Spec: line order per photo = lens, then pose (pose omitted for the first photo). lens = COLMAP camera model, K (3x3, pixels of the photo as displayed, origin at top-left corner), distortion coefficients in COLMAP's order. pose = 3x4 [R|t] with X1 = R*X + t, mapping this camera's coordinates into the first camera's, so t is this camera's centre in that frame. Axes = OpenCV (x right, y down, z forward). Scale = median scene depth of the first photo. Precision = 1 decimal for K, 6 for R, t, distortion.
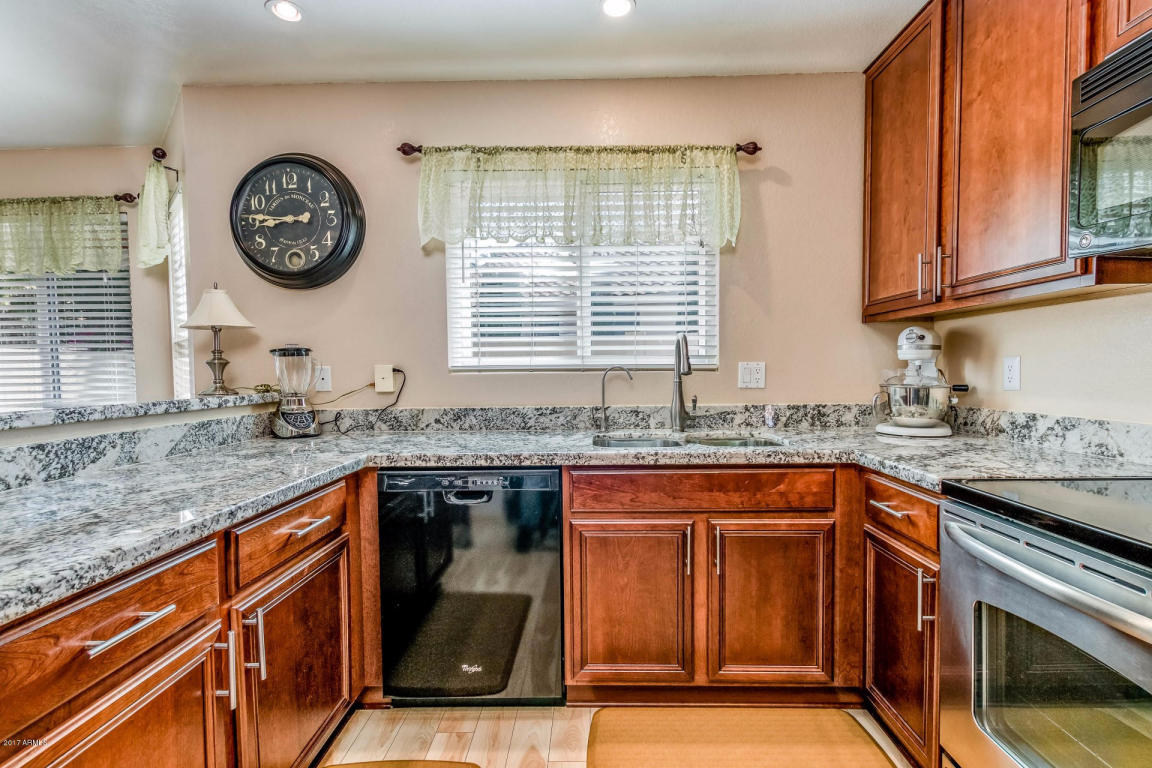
lens RADIAL K [[536.4, 0, 583.2], [0, 536.4, 391.3], [0, 0, 1]] dist [0.003648, -0.000306]
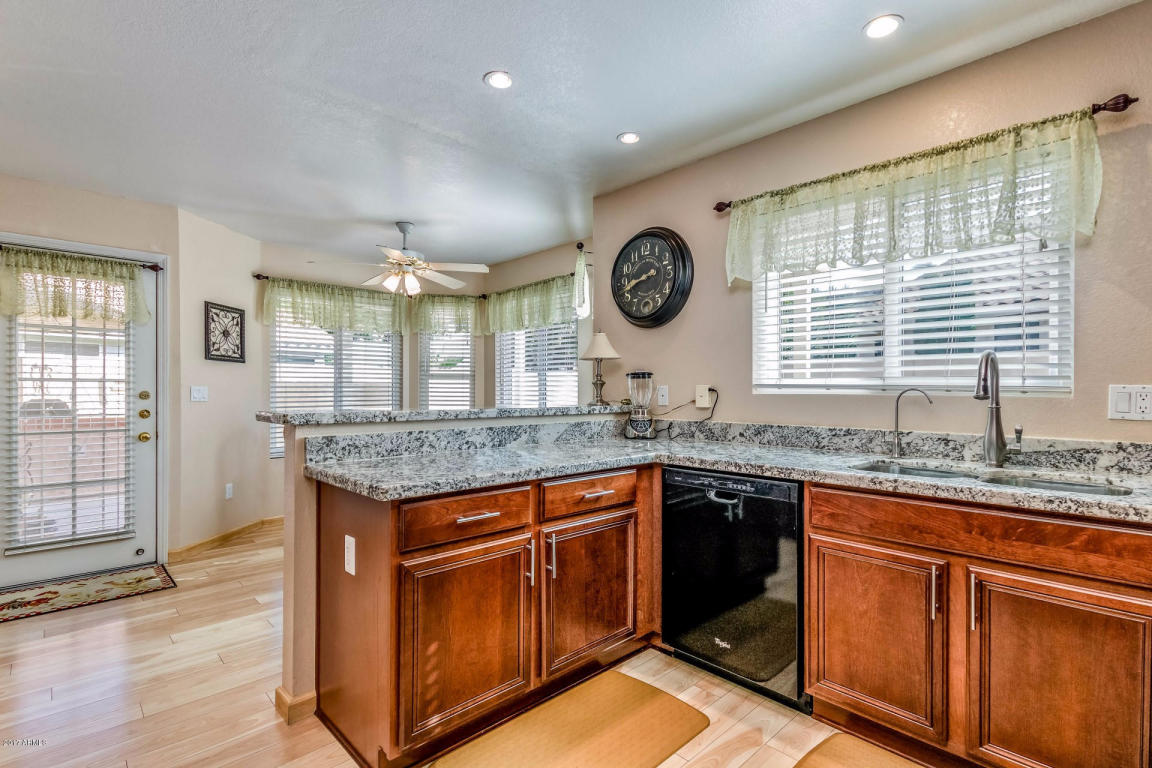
lens RADIAL K [[545.9, 0, 580.7], [0, 545.9, 390.8], [0, 0, 1]] dist [0.002817, -0.000304]
pose [[0.699562, 0.013381, -0.714447, 0.371588], [-0.038452, 0.999081, -0.018938, -0.002877], [0.713537, 0.040720, 0.699433, -0.073294]]
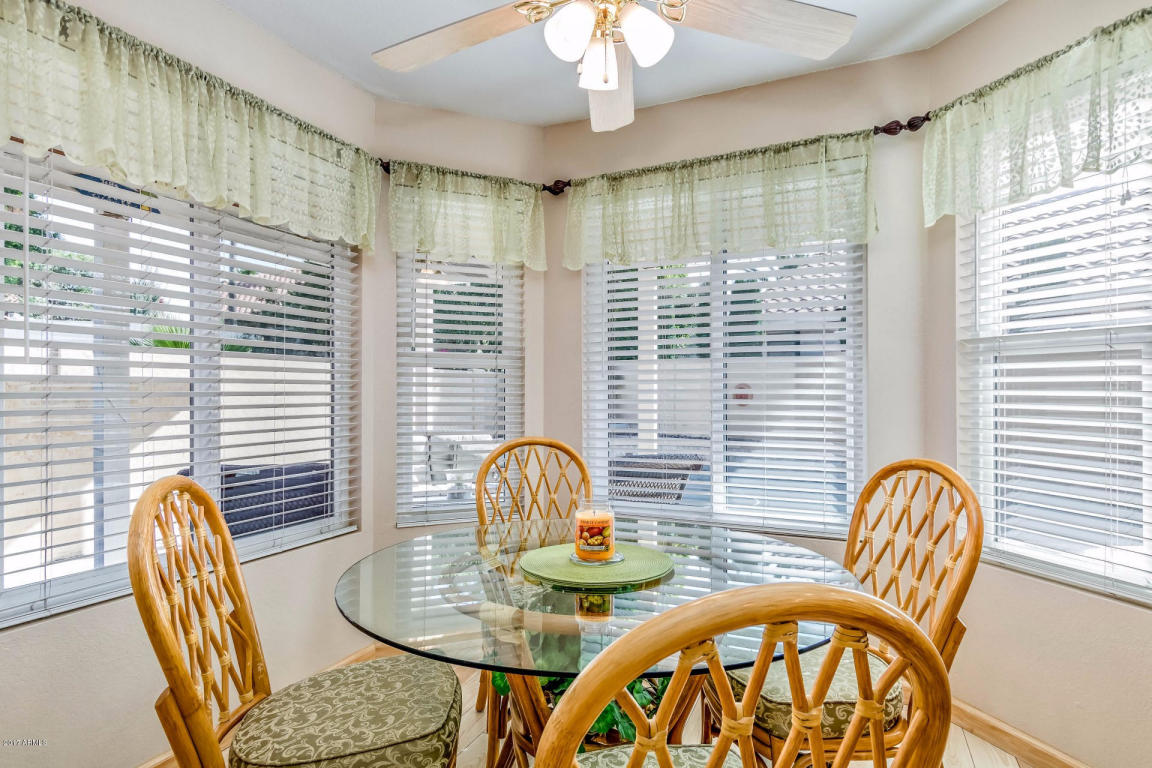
lens RADIAL K [[609.8, 0, 578.8], [0, 609.8, 391.4], [0, 0, 1]] dist [0.001675, 0.000557]
pose [[0.919613, 0.010059, -0.392696, -1.290837], [-0.027685, 0.998846, -0.039249, 0.015899], [0.391848, 0.046965, 0.918830, 0.222727]]
